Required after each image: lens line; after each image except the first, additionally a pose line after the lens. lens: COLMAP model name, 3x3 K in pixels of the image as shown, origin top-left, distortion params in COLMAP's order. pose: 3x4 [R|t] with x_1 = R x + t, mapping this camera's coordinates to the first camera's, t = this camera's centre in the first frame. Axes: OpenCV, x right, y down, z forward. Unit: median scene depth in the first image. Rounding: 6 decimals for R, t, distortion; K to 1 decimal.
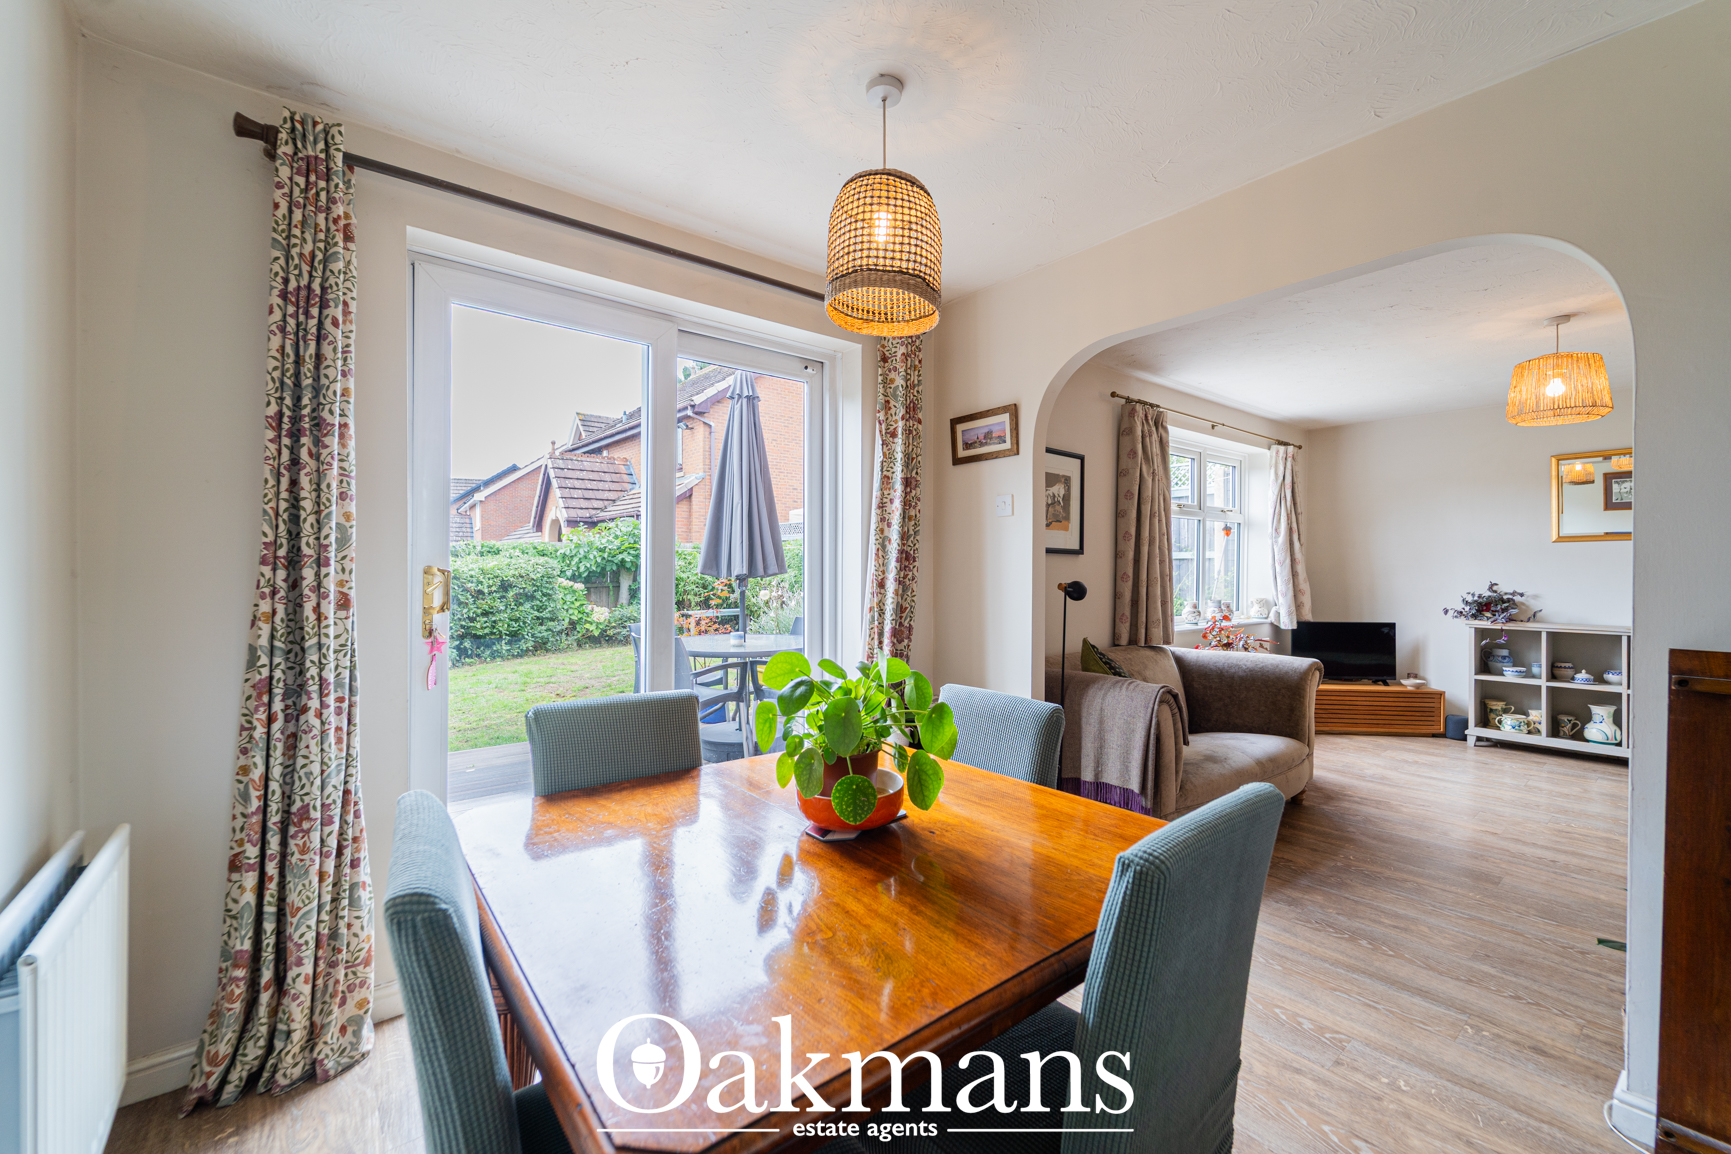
lens RADIAL K [[705.2, 0, 869.6], [0, 705.2, 573.2], [0, 0, 1]] dist [-0.001271, -0.000477]
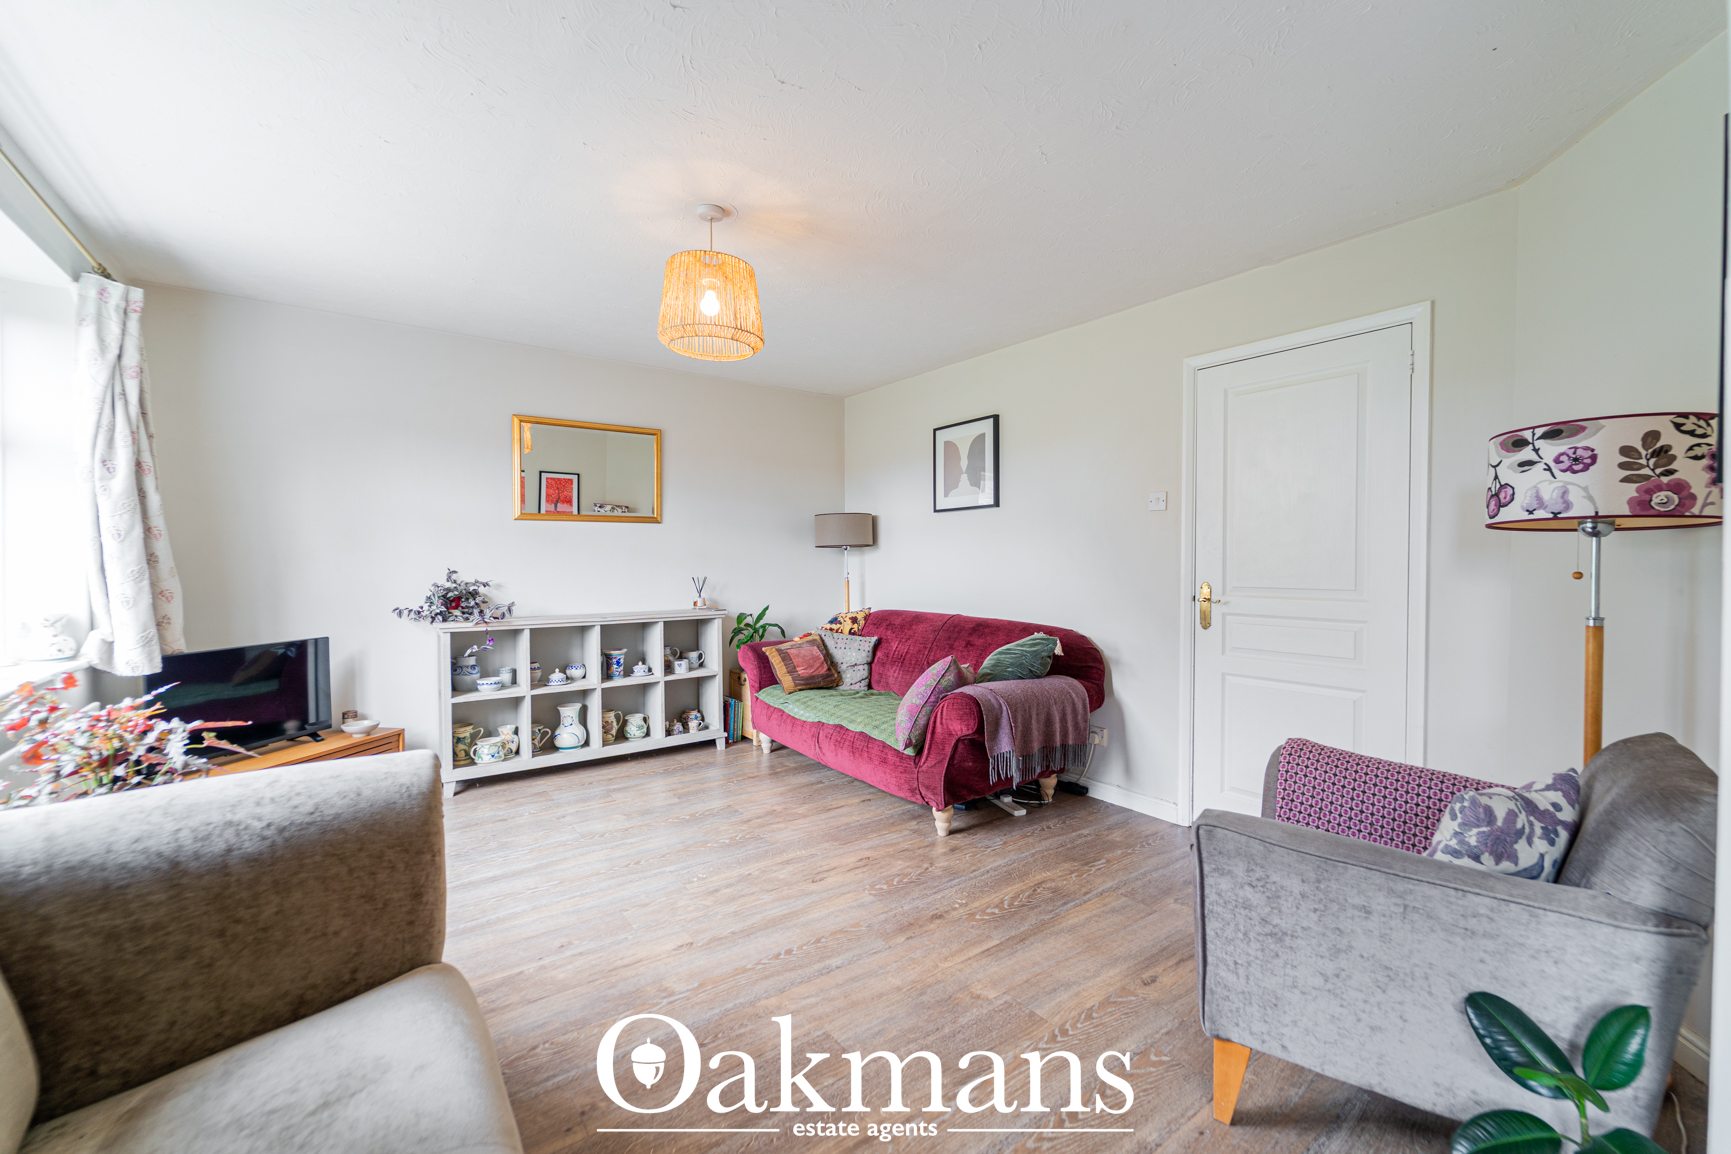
lens RADIAL K [[705.2, 0, 869.6], [0, 705.2, 573.2], [0, 0, 1]] dist [-0.001271, -0.000477]
pose [[0.047118, -0.021706, 0.998653, 0.167242], [0.004157, 0.999759, 0.021533, 0.002779], [-0.998881, 0.003137, 0.047197, 0.564564]]
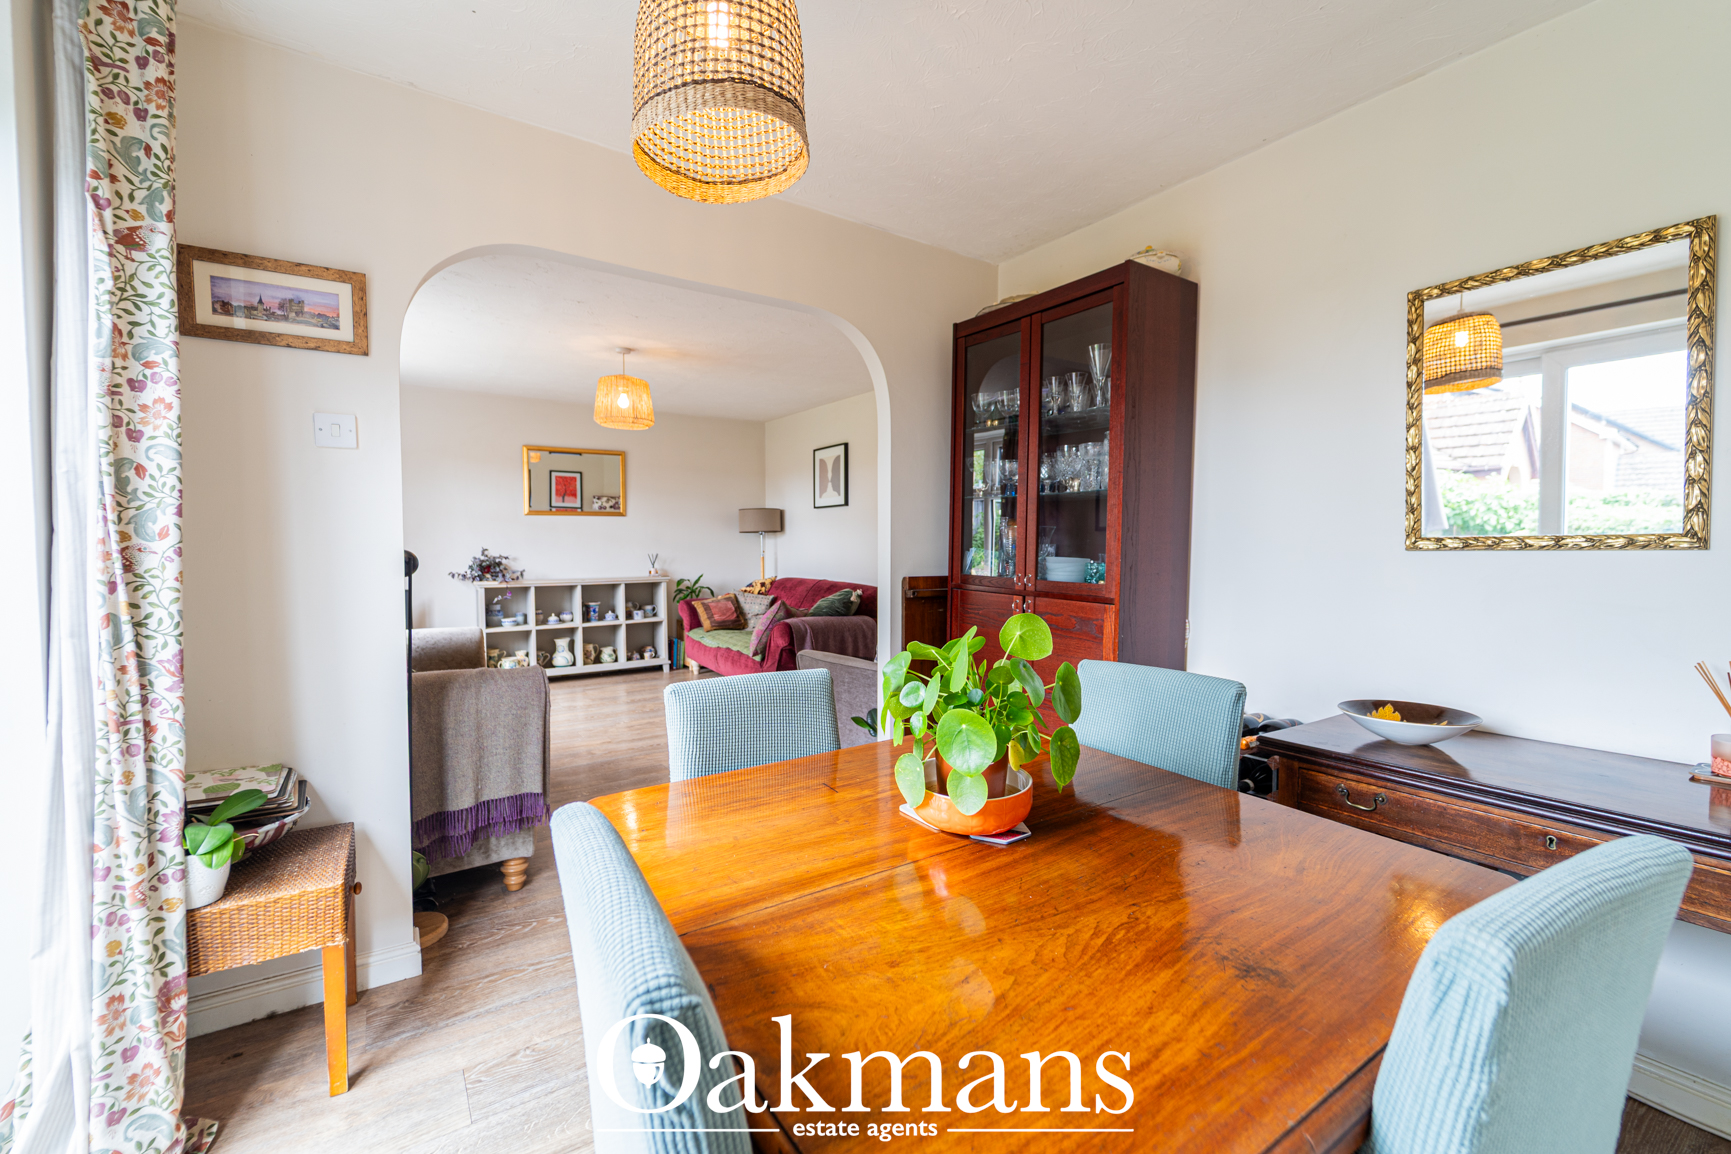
lens RADIAL K [[714.3, 0, 865.1], [0, 714.3, 572.7], [0, 0, 1]] dist [0.000477, -0.007027]
pose [[0.089126, -0.046448, 0.994937, -0.249780], [0.004047, 0.998921, 0.046272, 0.001781], [-0.996012, -0.000097, 0.089217, 0.296647]]
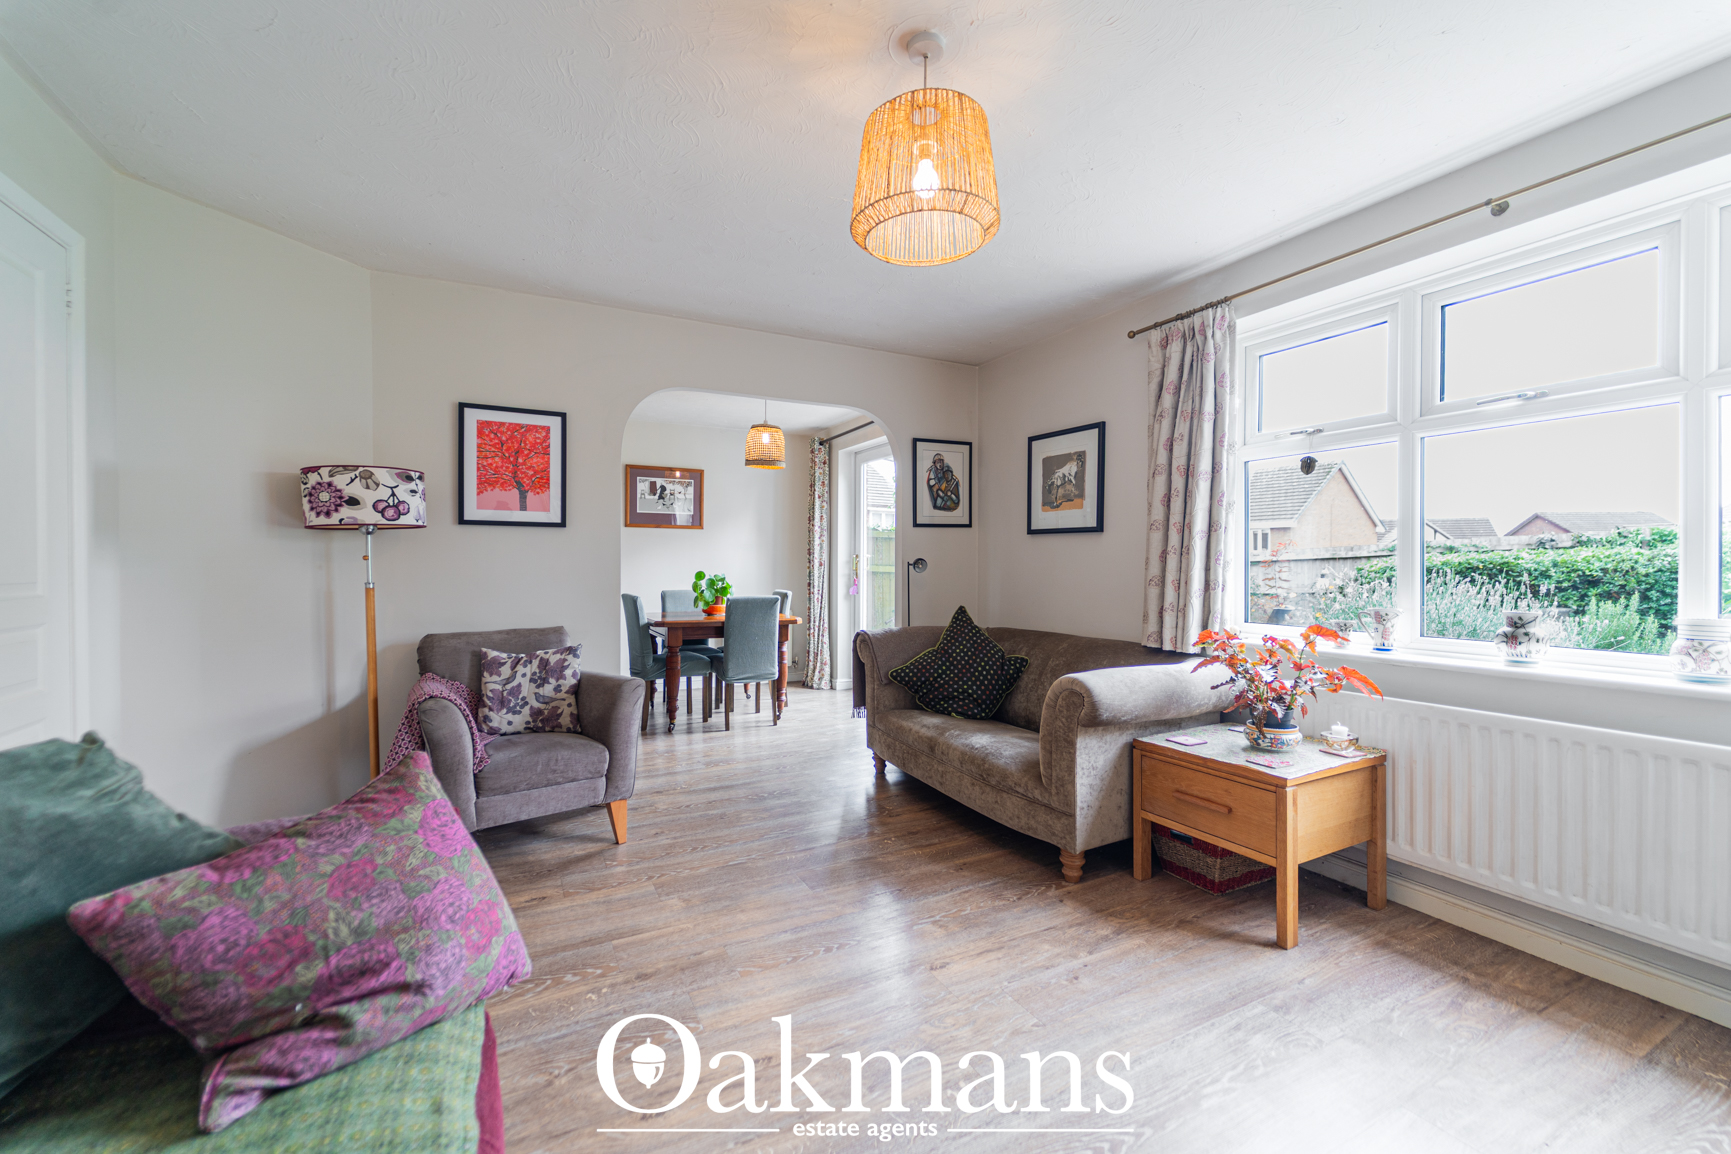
lens RADIAL K [[698.0, 0, 866.5], [0, 698.0, 573.4], [0, 0, 1]] dist [-0.002125, -0.000213]
pose [[-0.202921, 0.009354, -0.979150, 1.051837], [-0.008190, 0.999903, 0.011250, 0.016611], [0.979161, 0.010302, -0.202825, 0.752125]]
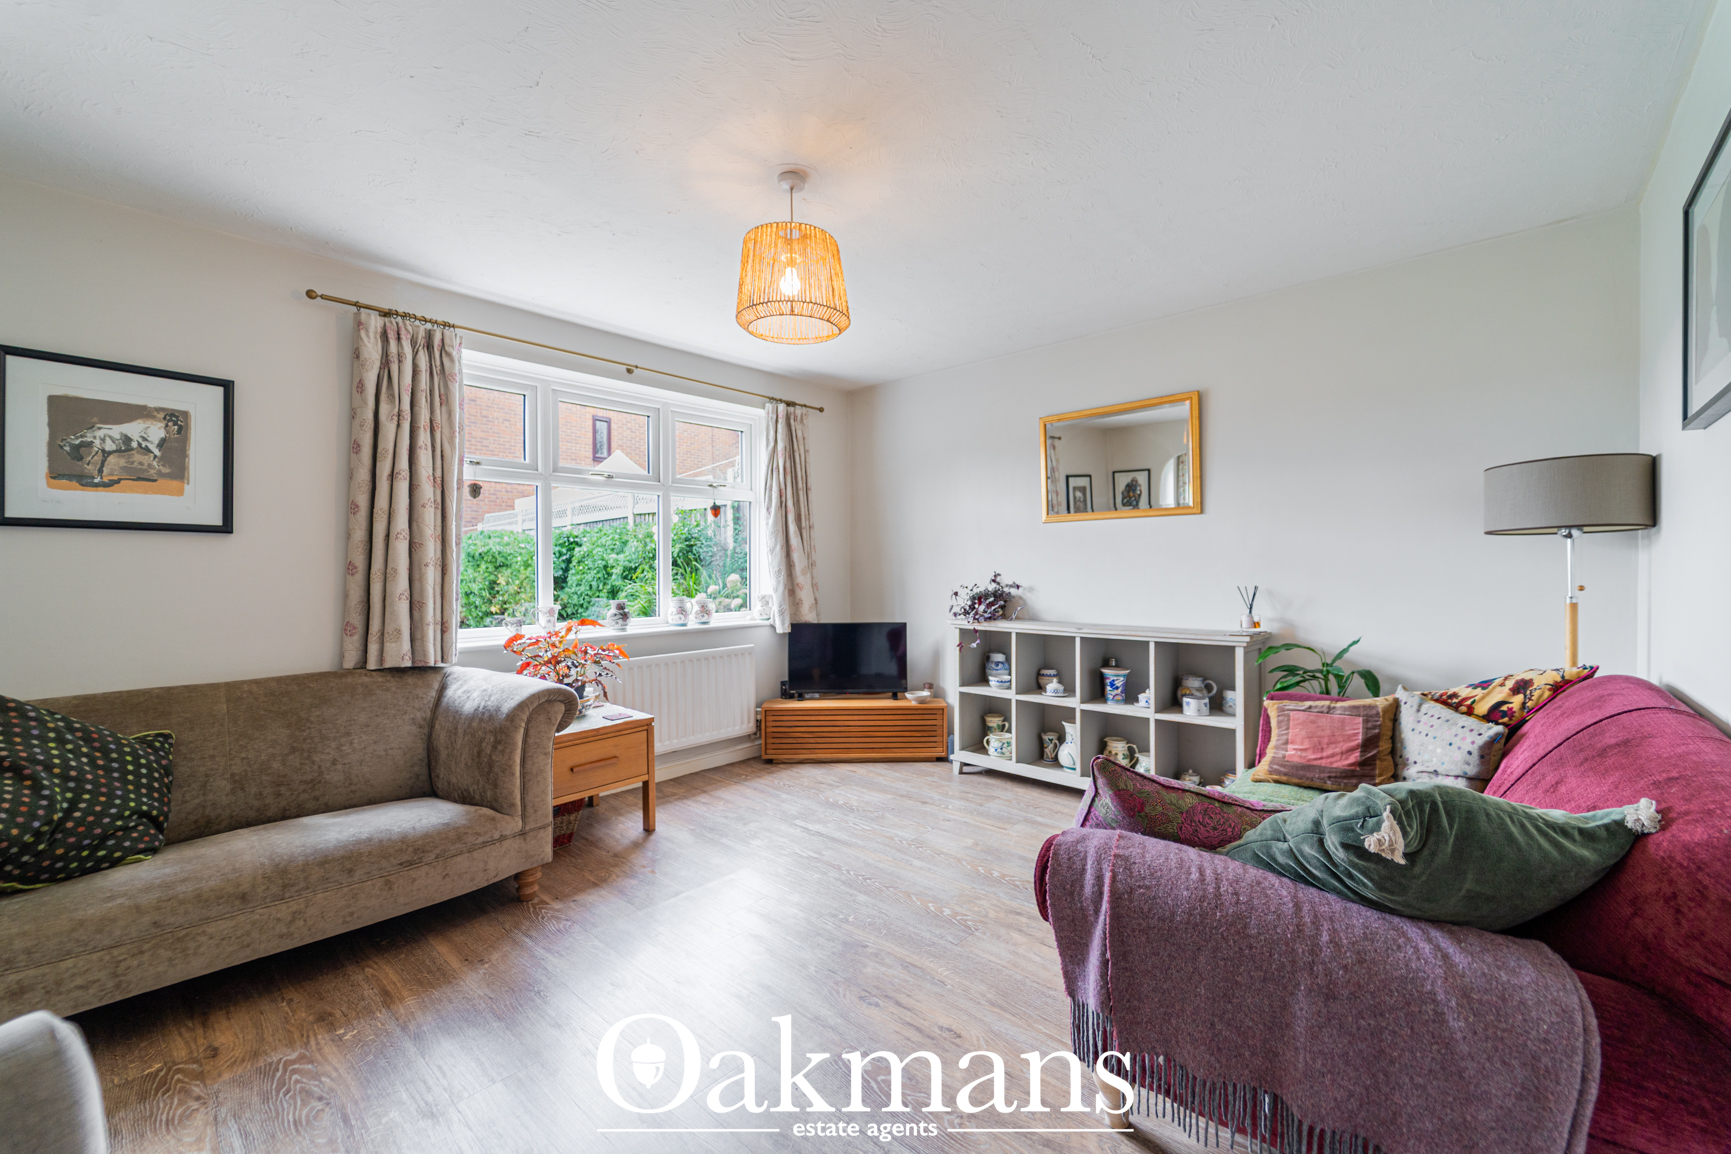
lens RADIAL K [[698.0, 0, 866.5], [0, 698.0, 573.4], [0, 0, 1]] dist [-0.002125, -0.000213]
pose [[0.988850, -0.007177, 0.148744, 0.667012], [0.006452, 0.999965, 0.005356, 0.009674], [-0.148777, -0.004337, 0.988861, 0.231547]]
